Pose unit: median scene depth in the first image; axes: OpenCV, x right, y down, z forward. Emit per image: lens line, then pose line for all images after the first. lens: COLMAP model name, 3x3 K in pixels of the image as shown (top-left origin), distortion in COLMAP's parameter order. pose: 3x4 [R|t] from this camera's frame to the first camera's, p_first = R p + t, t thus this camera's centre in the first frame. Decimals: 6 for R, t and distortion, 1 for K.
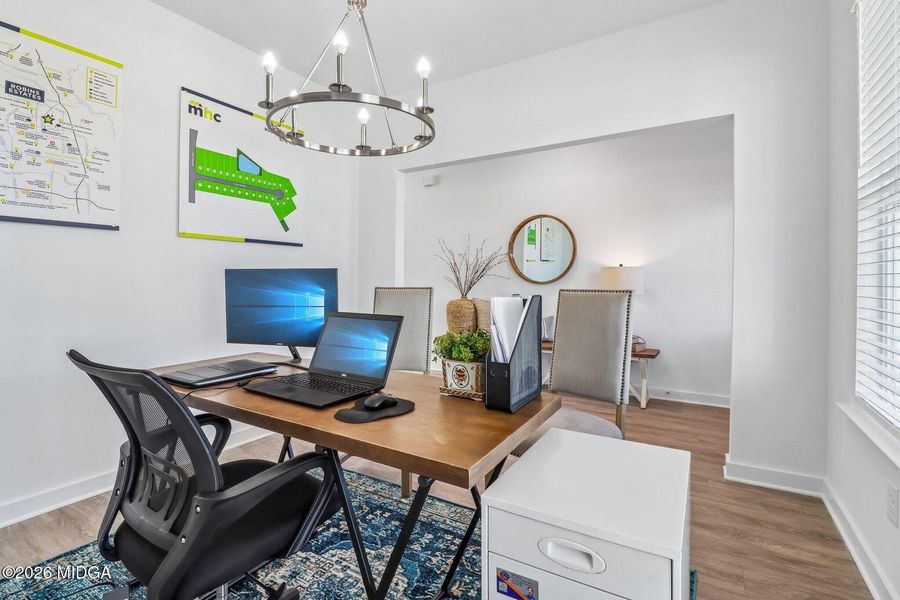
lens RADIAL K [[417.9, 0, 454.9], [0, 417.9, 283.7], [0, 0, 1]] dist [0.010925, -0.009416]
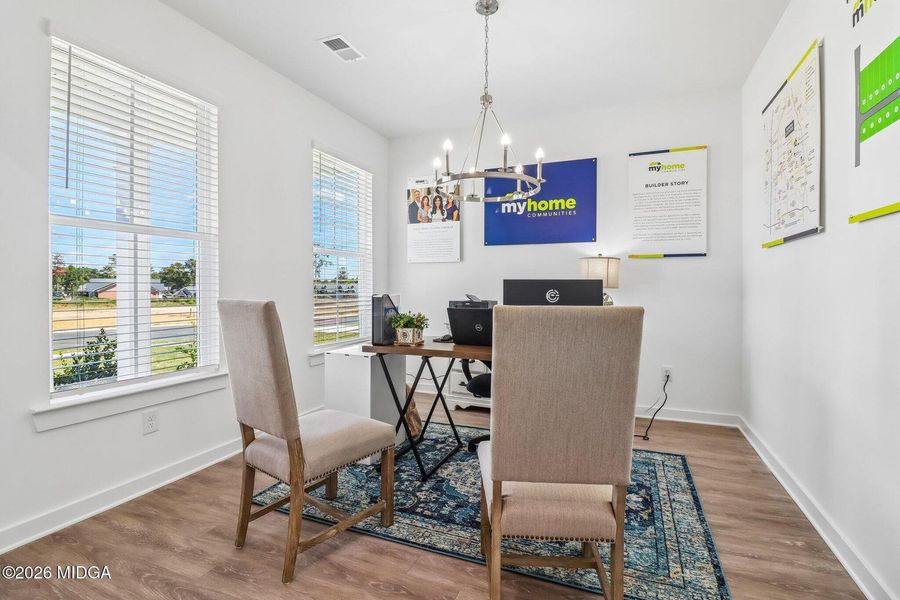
lens RADIAL K [[417.9, 0, 454.9], [0, 417.9, 283.7], [0, 0, 1]] dist [0.010925, -0.009416]
pose [[-0.989318, -0.005251, -0.145678, 0.080005], [-0.005445, 0.999985, 0.000933, -0.020909], [0.145671, 0.001716, -0.989332, 2.139624]]
